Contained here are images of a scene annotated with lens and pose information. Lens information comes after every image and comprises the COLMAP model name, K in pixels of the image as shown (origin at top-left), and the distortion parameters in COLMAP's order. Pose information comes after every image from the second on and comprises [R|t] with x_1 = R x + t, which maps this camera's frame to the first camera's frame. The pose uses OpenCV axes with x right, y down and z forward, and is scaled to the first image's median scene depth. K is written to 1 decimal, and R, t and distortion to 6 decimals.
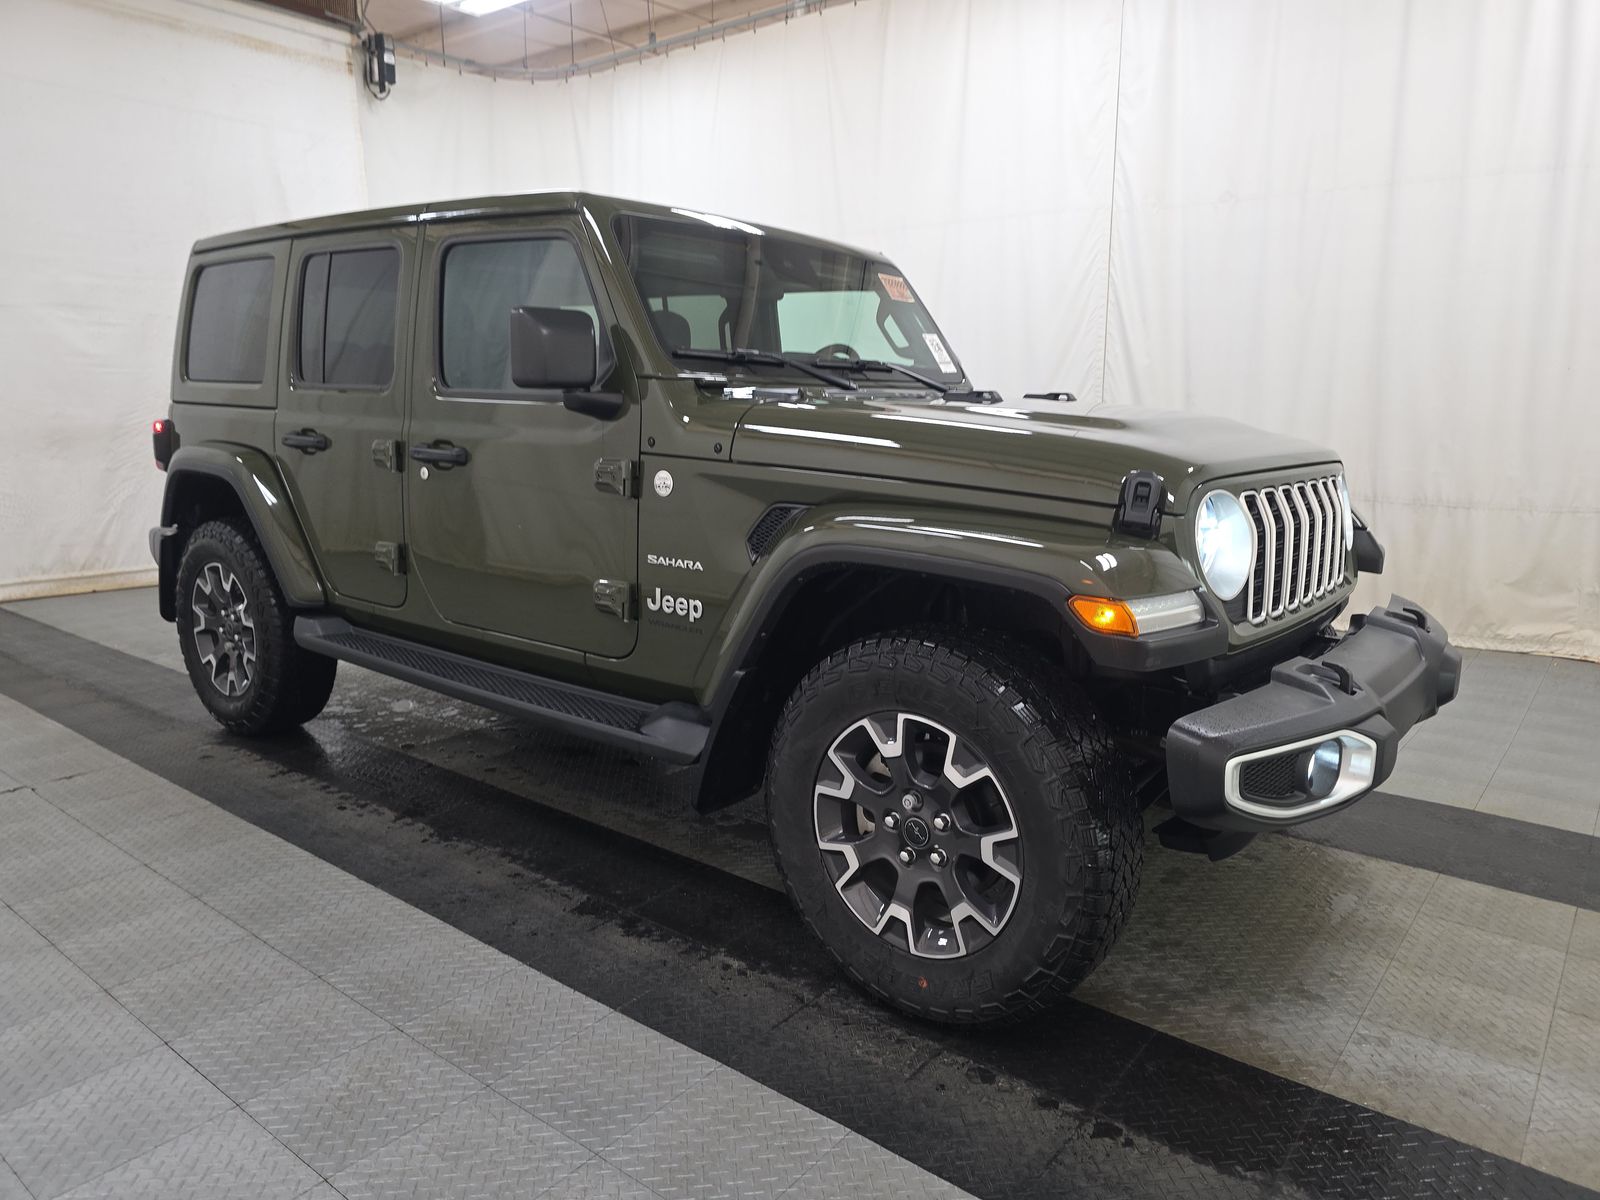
lens RADIAL K [[1125.8, 0, 800.0], [0, 1125.8, 600.0], [0, 0, 1]] dist [-0.002911, -0.001057]
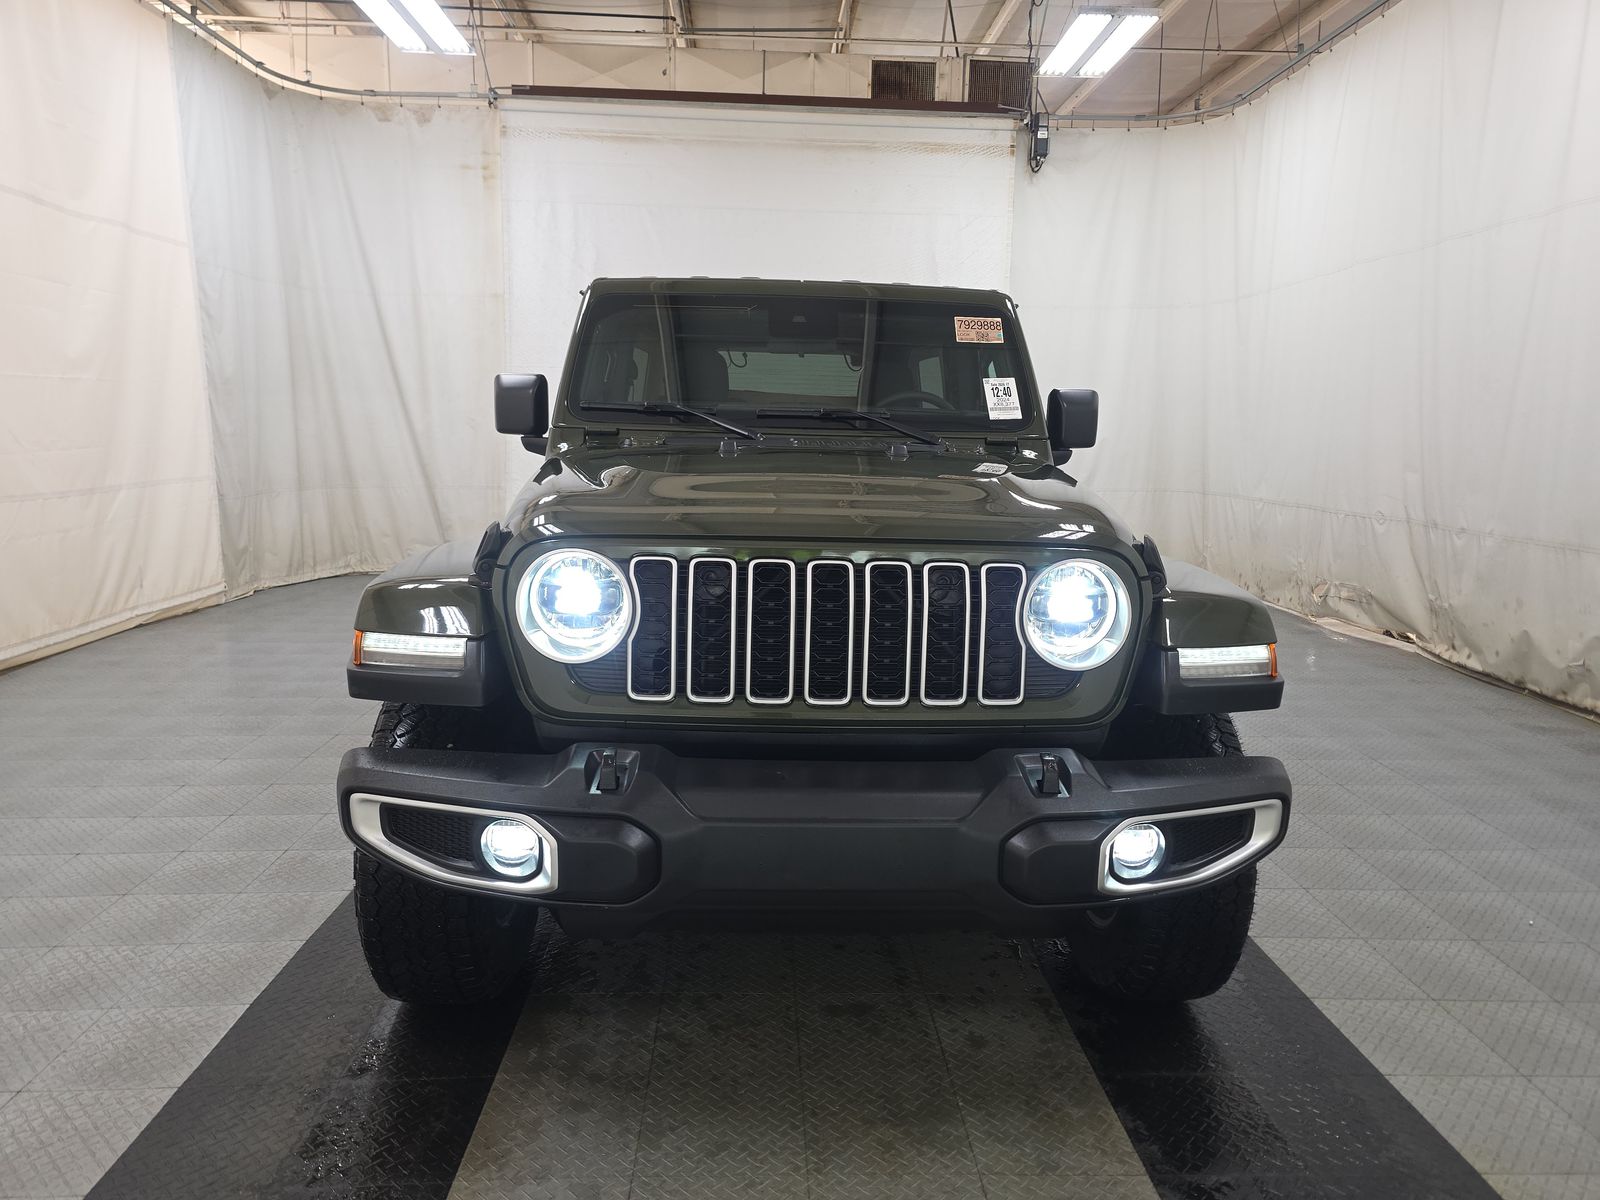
lens RADIAL K [[1125.8, 0, 800.0], [0, 1125.8, 600.0], [0, 0, 1]] dist [-0.002911, -0.001057]
pose [[0.628706, 0.112660, -0.769439, 0.376432], [-0.147976, 0.988703, 0.023853, -0.027515], [0.763434, 0.098862, 0.638275, 0.171099]]
